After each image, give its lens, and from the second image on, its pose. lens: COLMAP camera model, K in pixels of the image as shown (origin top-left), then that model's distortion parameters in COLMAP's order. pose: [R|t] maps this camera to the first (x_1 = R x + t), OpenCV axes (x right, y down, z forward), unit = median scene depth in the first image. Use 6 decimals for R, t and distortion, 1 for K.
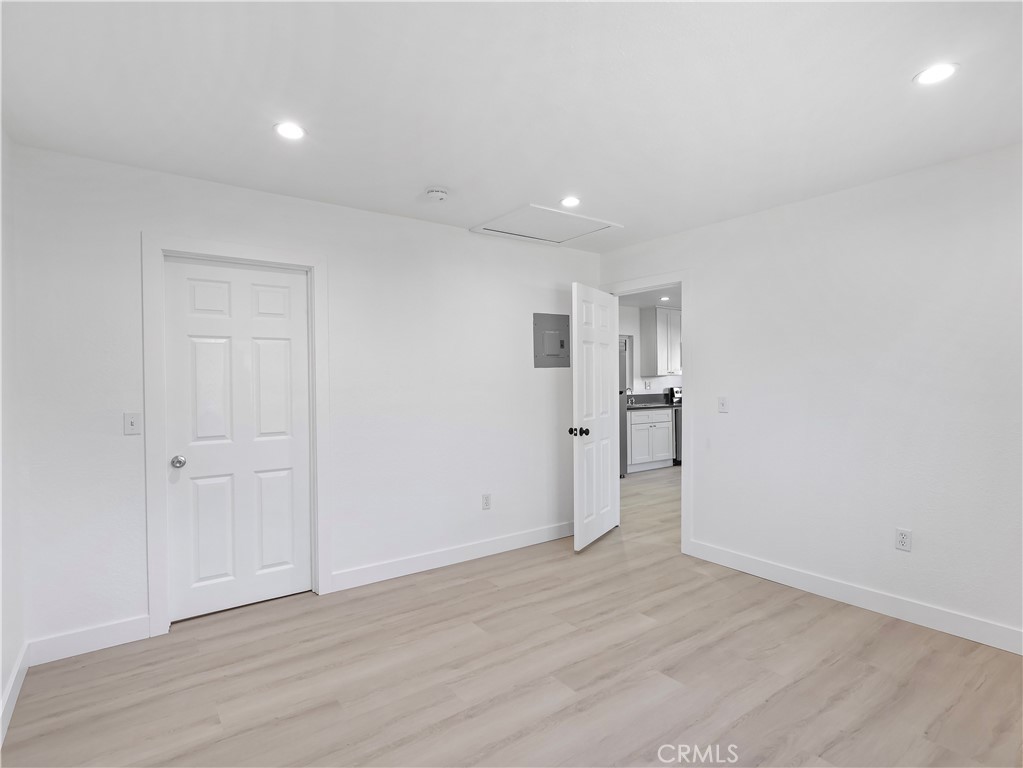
lens RADIAL K [[534.0, 0, 511.5], [0, 534.0, 384.0], [0, 0, 1]] dist [0.000452, 0.001511]
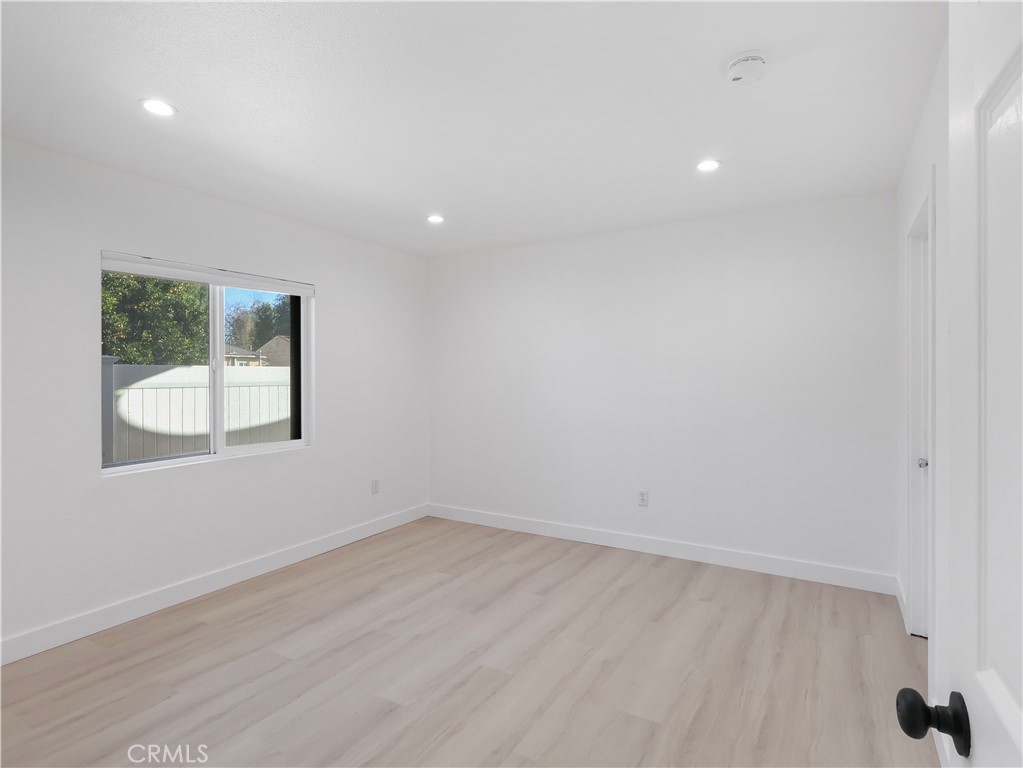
lens RADIAL K [[534.0, 0, 511.5], [0, 534.0, 384.0], [0, 0, 1]] dist [0.000452, 0.001511]
pose [[-0.925115, 0.016271, -0.379339, 0.428550], [0.006013, 0.999584, 0.028211, -0.018506], [0.379640, 0.023817, -0.924828, 1.848351]]
